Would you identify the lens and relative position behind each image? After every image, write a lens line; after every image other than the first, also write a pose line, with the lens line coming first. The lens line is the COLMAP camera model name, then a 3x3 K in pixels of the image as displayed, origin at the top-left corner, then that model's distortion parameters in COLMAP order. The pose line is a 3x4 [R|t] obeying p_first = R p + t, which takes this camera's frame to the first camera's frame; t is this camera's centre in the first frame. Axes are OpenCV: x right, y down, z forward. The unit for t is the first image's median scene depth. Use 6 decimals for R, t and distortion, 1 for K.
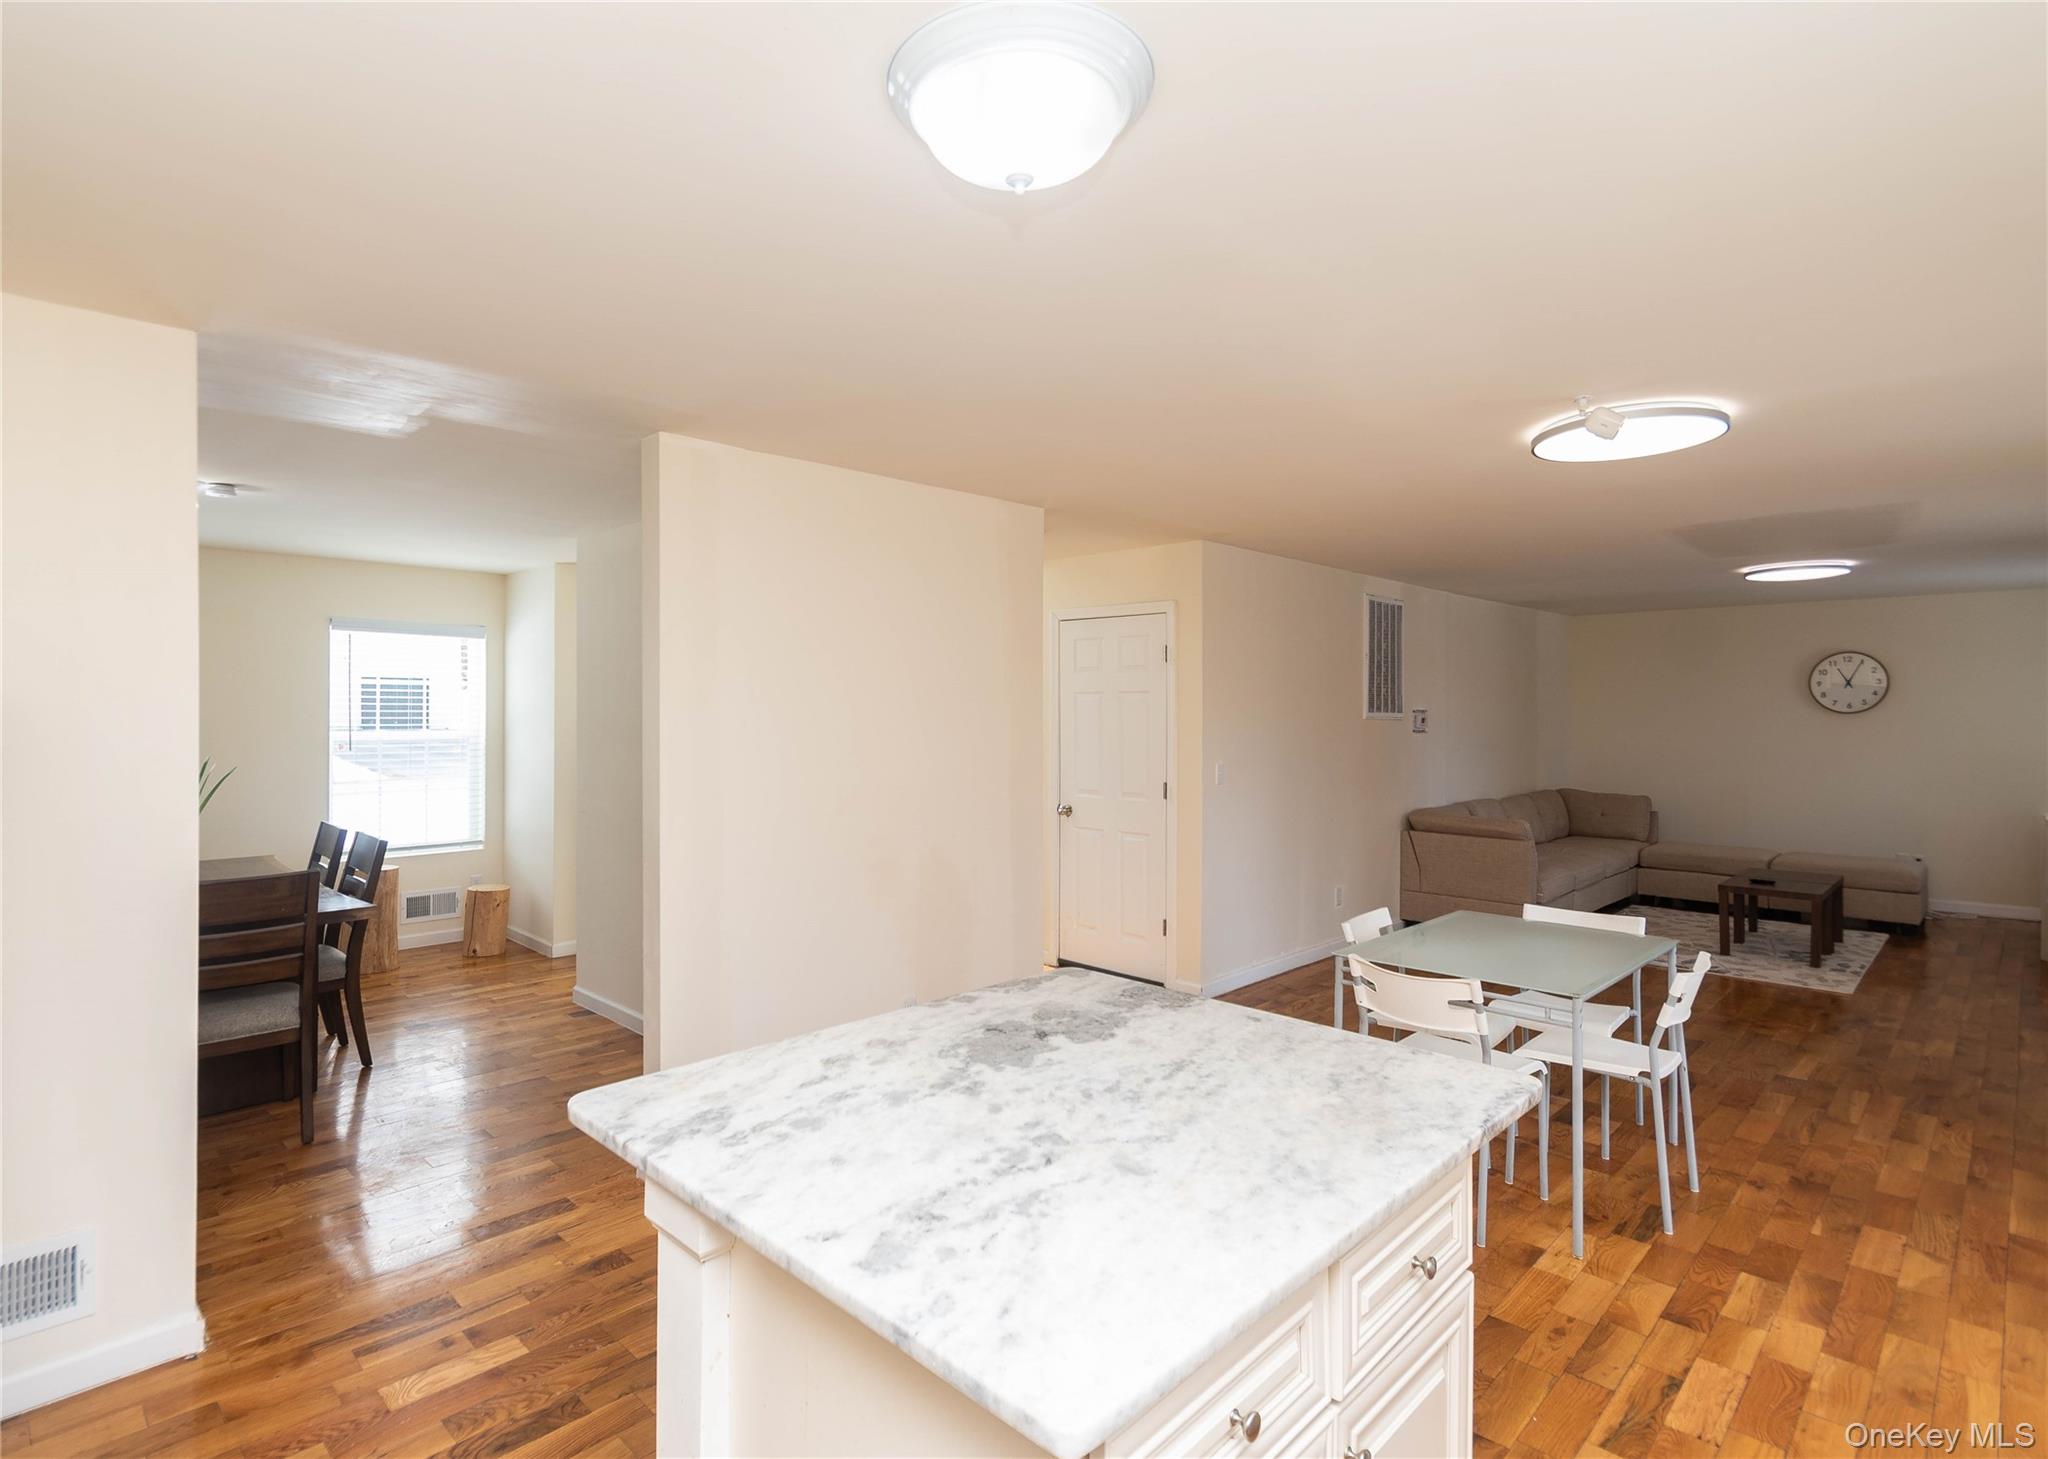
lens RADIAL K [[1042.5, 0, 987.9], [0, 1042.5, 710.6], [0, 0, 1]] dist [0.000687, -0.000153]
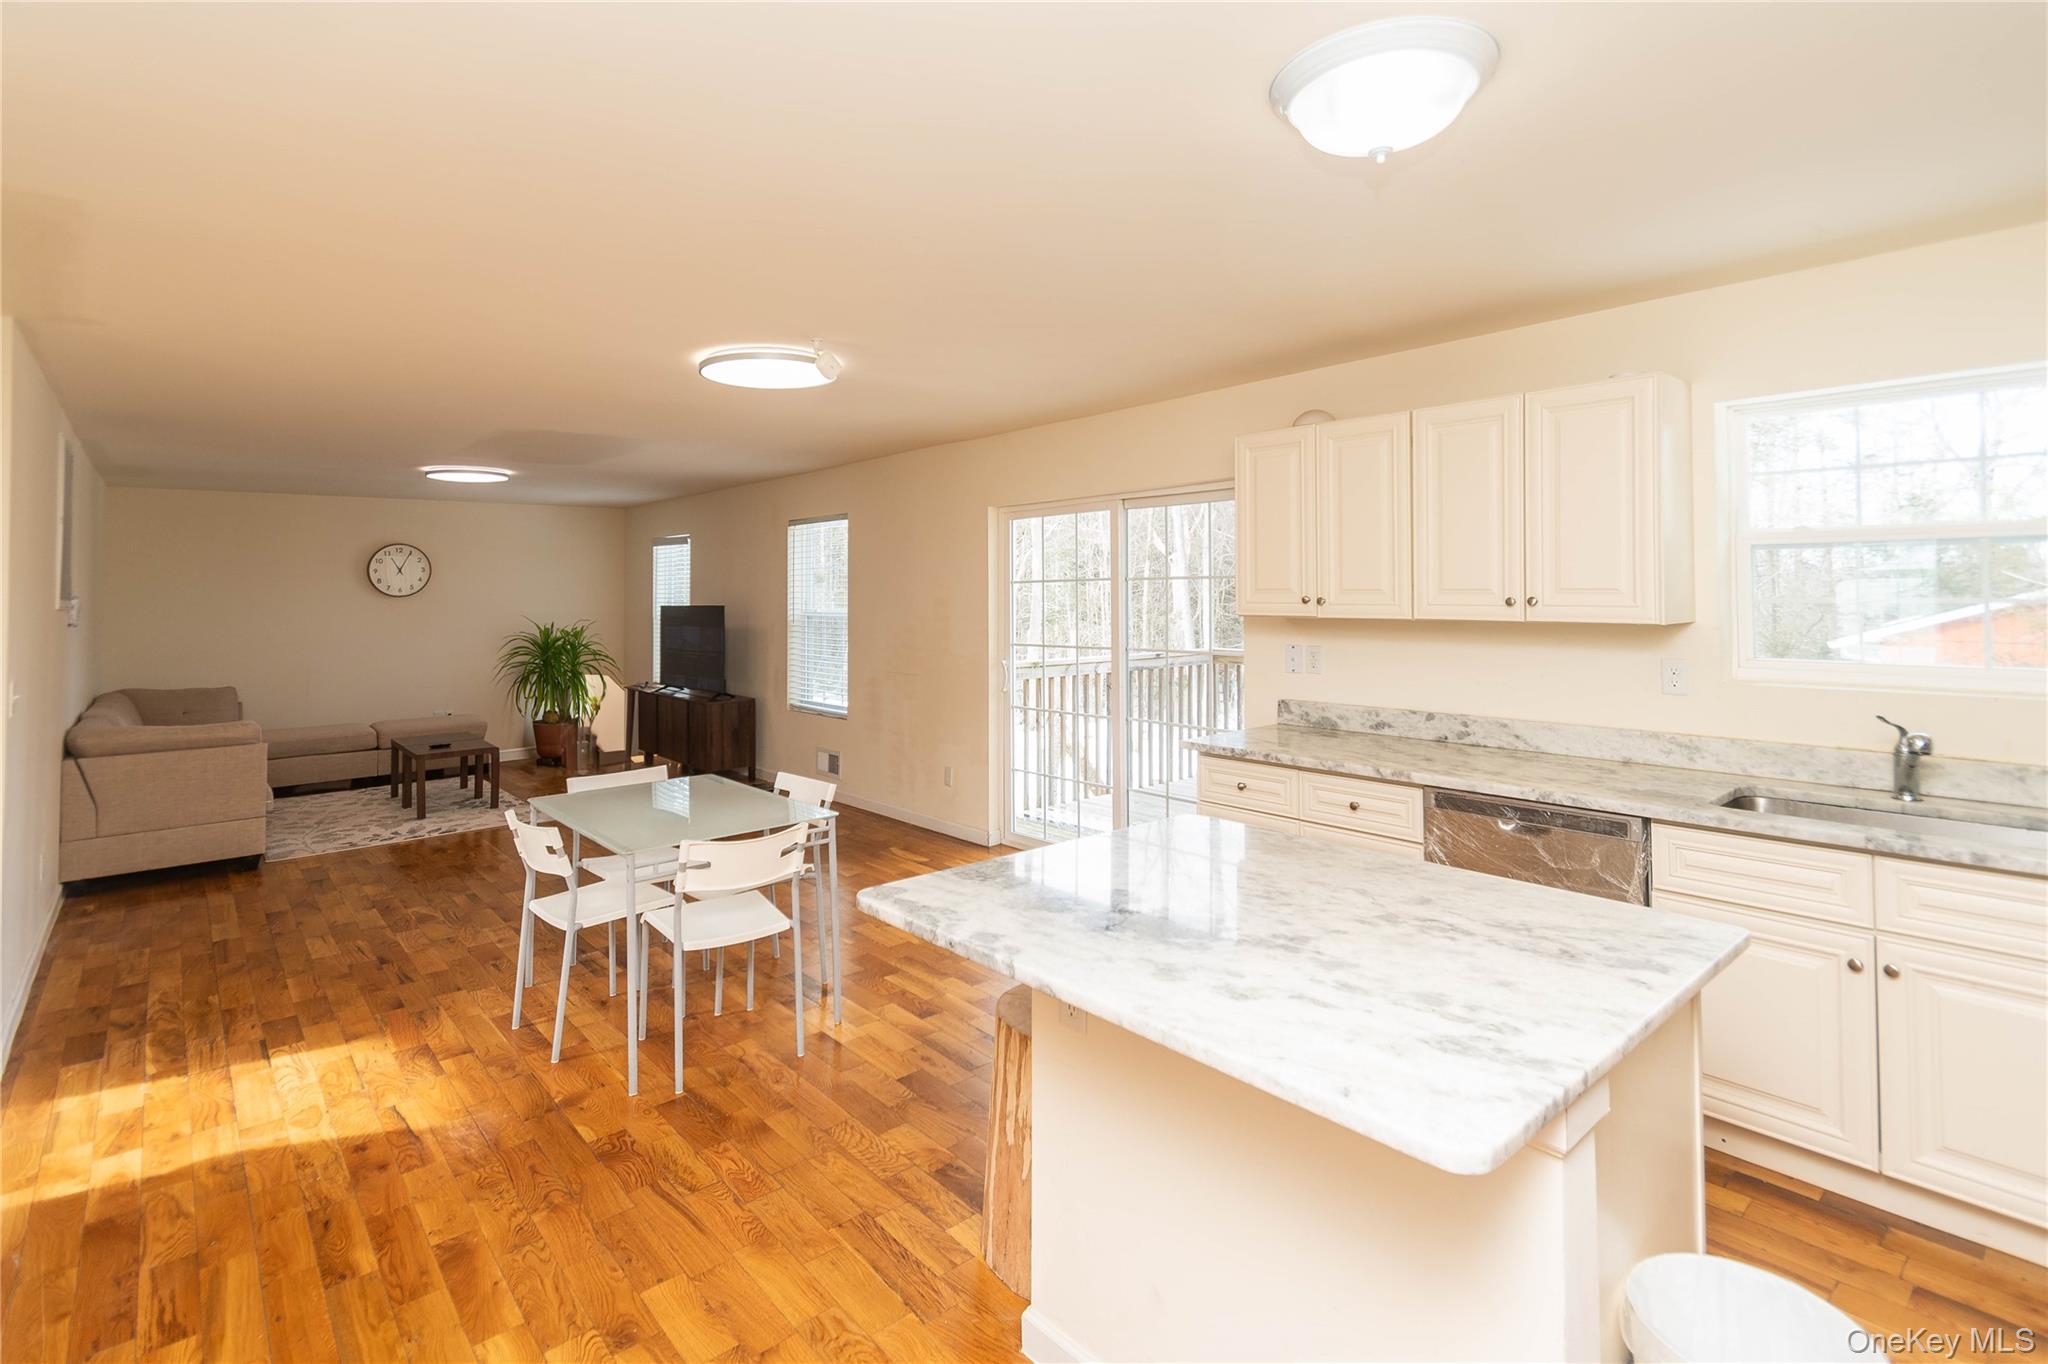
lens RADIAL K [[970.0, 0, 1009.7], [0, 970.0, 575.0], [0, 0, 1]] dist [0.009258, -0.008962]
pose [[0.062294, 0.016262, 0.997925, -0.739066], [0.008930, 0.999818, -0.016851, 0.009024], [-0.998018, 0.009961, 0.062137, 0.889026]]
